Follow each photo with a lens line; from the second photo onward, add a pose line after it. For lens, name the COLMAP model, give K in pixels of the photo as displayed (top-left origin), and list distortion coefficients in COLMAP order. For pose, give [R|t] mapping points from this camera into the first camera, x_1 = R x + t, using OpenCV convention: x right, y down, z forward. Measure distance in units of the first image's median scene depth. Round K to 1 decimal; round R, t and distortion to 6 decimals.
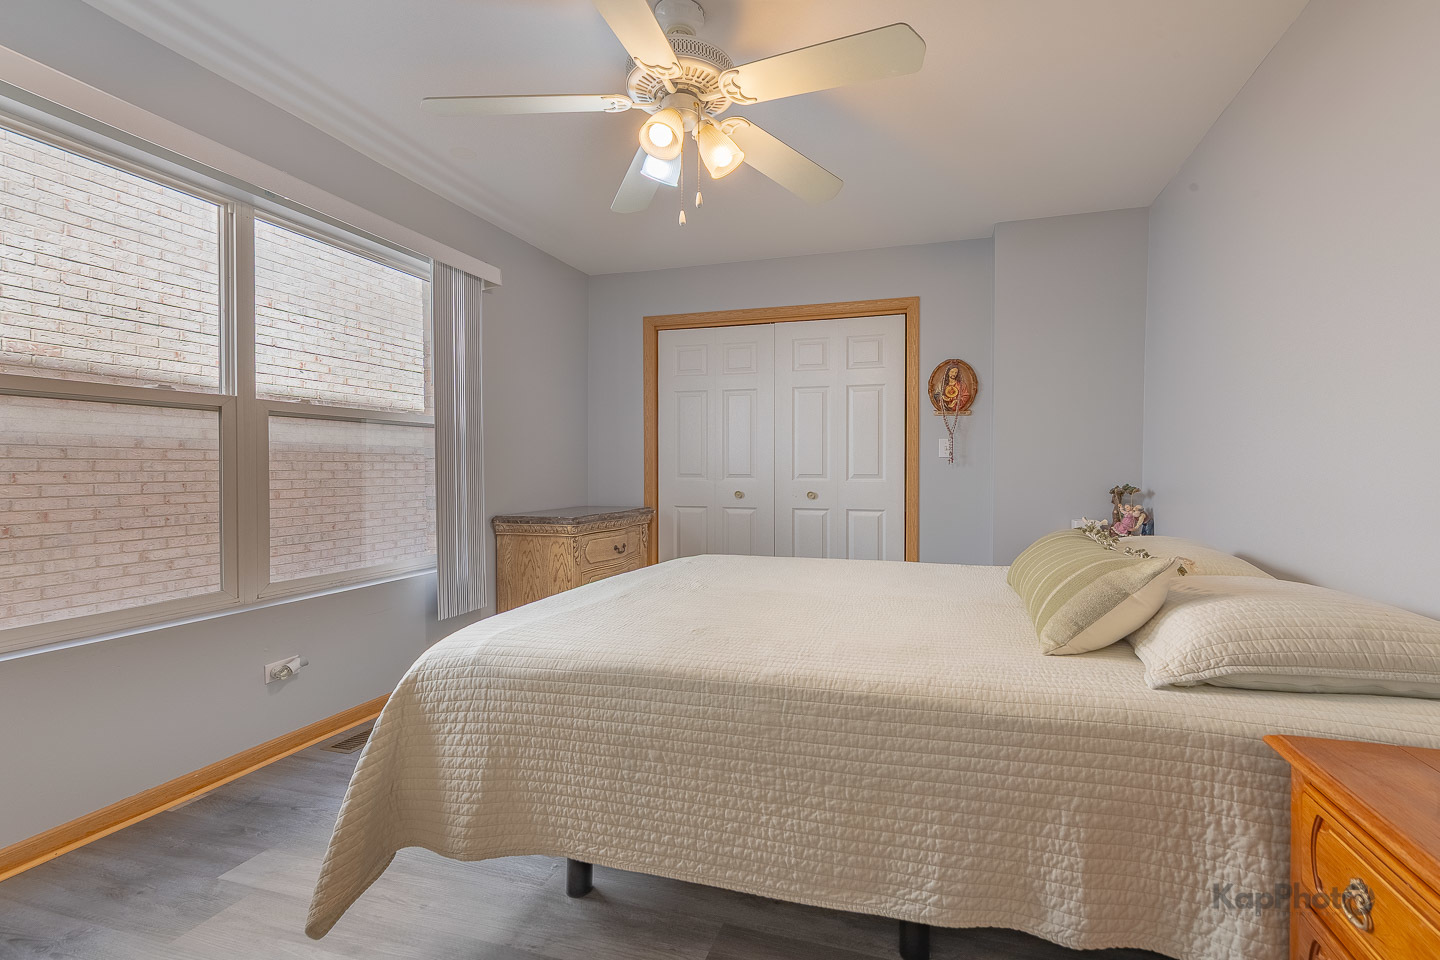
lens RADIAL K [[606.5, 0, 791.8], [0, 606.5, 471.4], [0, 0, 1]] dist [0.012360, -0.001563]
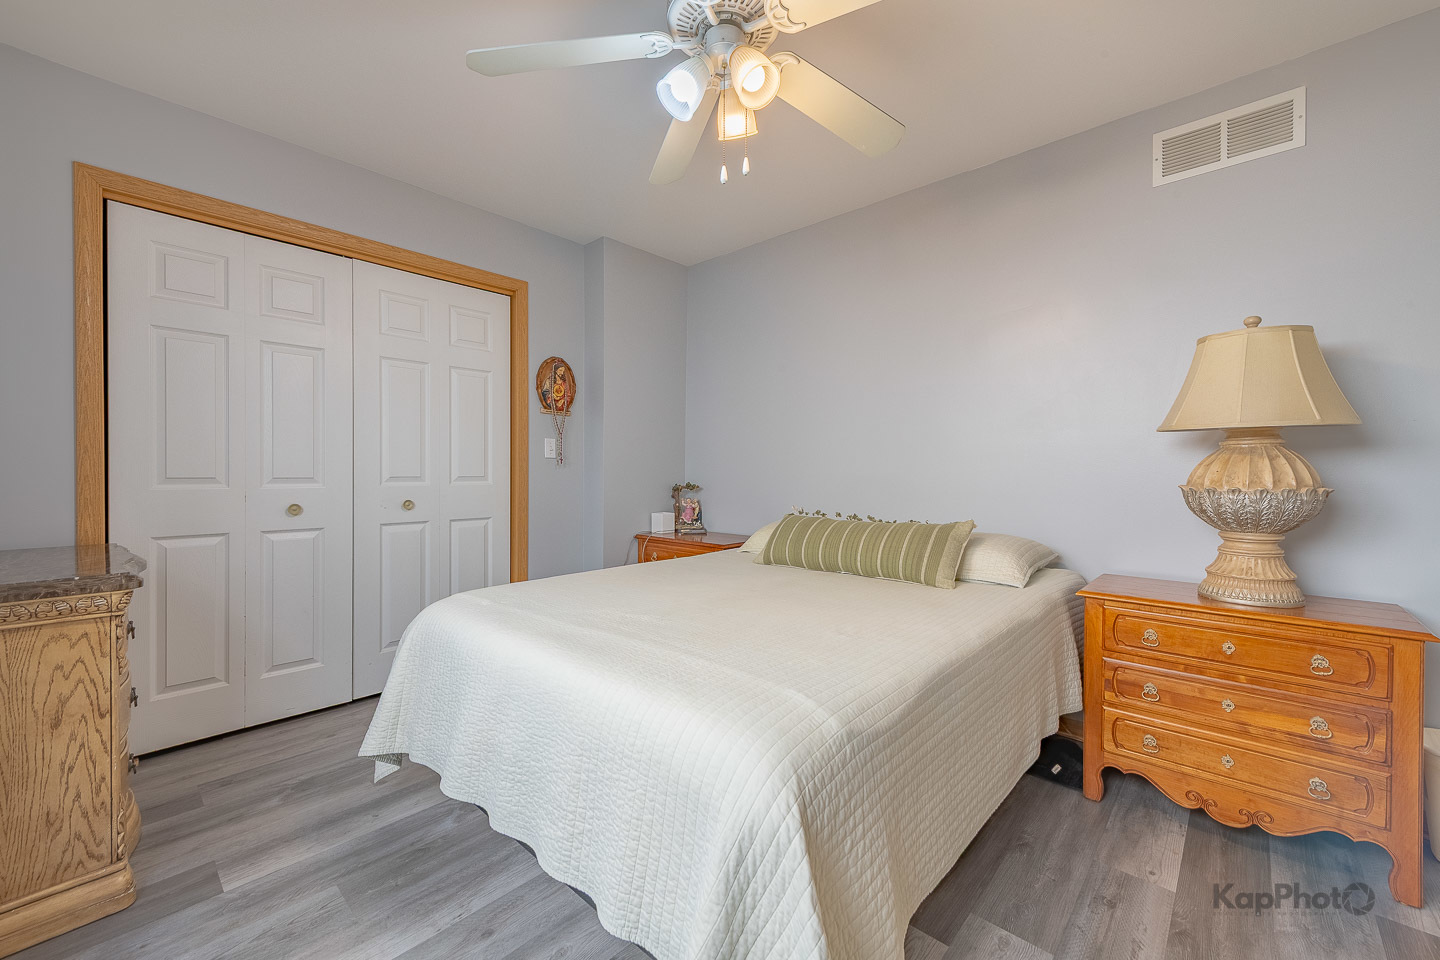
lens RADIAL K [[606.5, 0, 734.6], [0, 606.5, 474.4], [0, 0, 1]] dist [0.012360, -0.001563]
pose [[0.447443, -0.005195, 0.894297, -0.477292], [0.001008, 0.999985, 0.005304, -0.001906], [-0.894312, -0.001472, 0.447442, 0.310257]]
